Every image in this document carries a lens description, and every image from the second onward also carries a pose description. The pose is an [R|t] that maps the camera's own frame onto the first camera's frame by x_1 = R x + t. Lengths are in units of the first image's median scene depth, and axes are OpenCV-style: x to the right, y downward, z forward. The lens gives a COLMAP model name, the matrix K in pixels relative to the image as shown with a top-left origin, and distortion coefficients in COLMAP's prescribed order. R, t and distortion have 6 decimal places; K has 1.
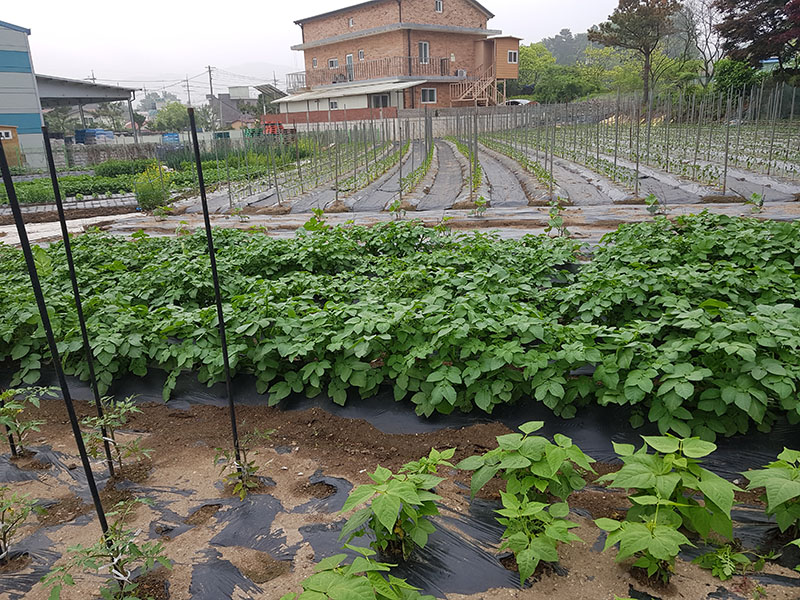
lens RADIAL K [[617.4, 0, 400.0], [0, 617.4, 300.0], [0, 0, 1]] dist [0.069062, -0.109088]
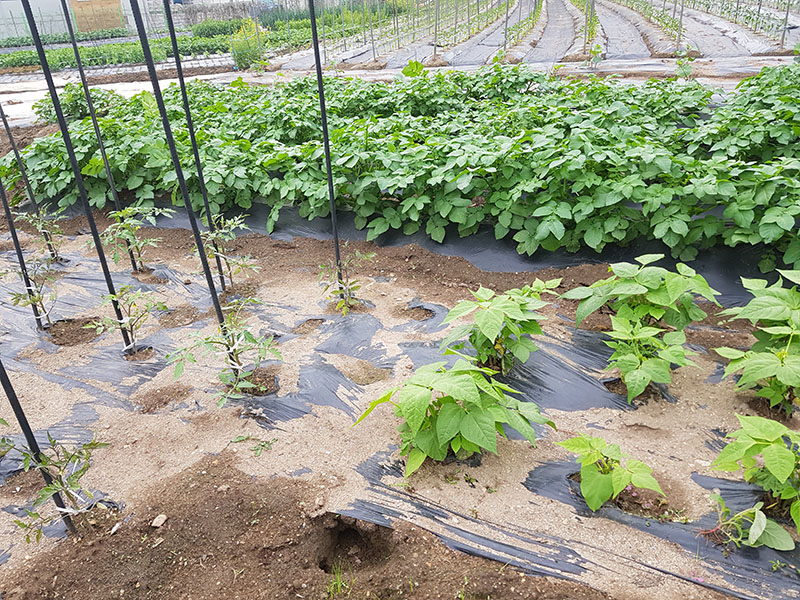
lens RADIAL K [[616.3, 0, 385.0], [0, 616.3, 301.0], [0, 0, 1]] dist [0.090552, -0.164192]
pose [[0.985968, 0.058352, -0.156401, -0.022471], [-0.027734, 0.981154, 0.191226, 0.080389], [0.164612, -0.184205, 0.969005, 0.018378]]
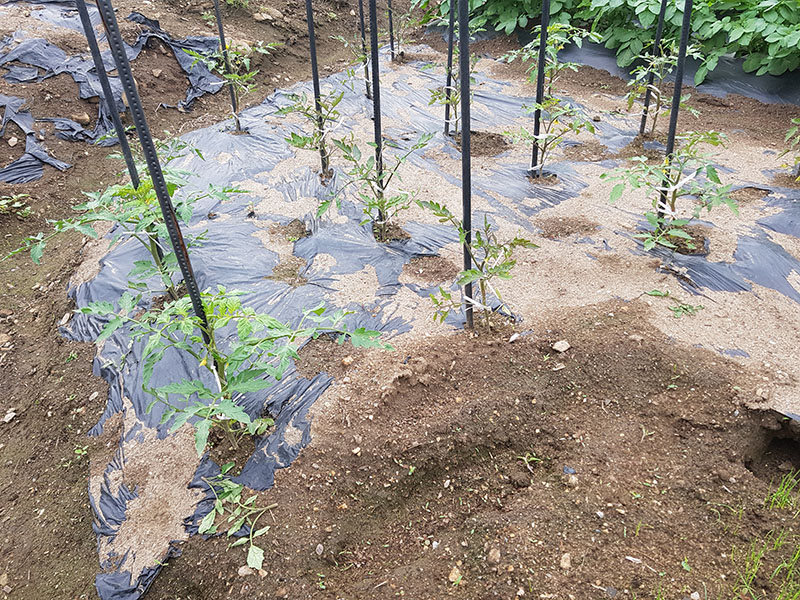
lens RADIAL K [[617.4, 0, 400.0], [0, 617.4, 300.0], [0, 0, 1]] dist [0.069062, -0.109088]
pose [[0.767318, 0.371921, -0.522395, -0.148256], [-0.165295, 0.901815, 0.399257, 0.173500], [0.619597, -0.220008, 0.753456, 0.043313]]
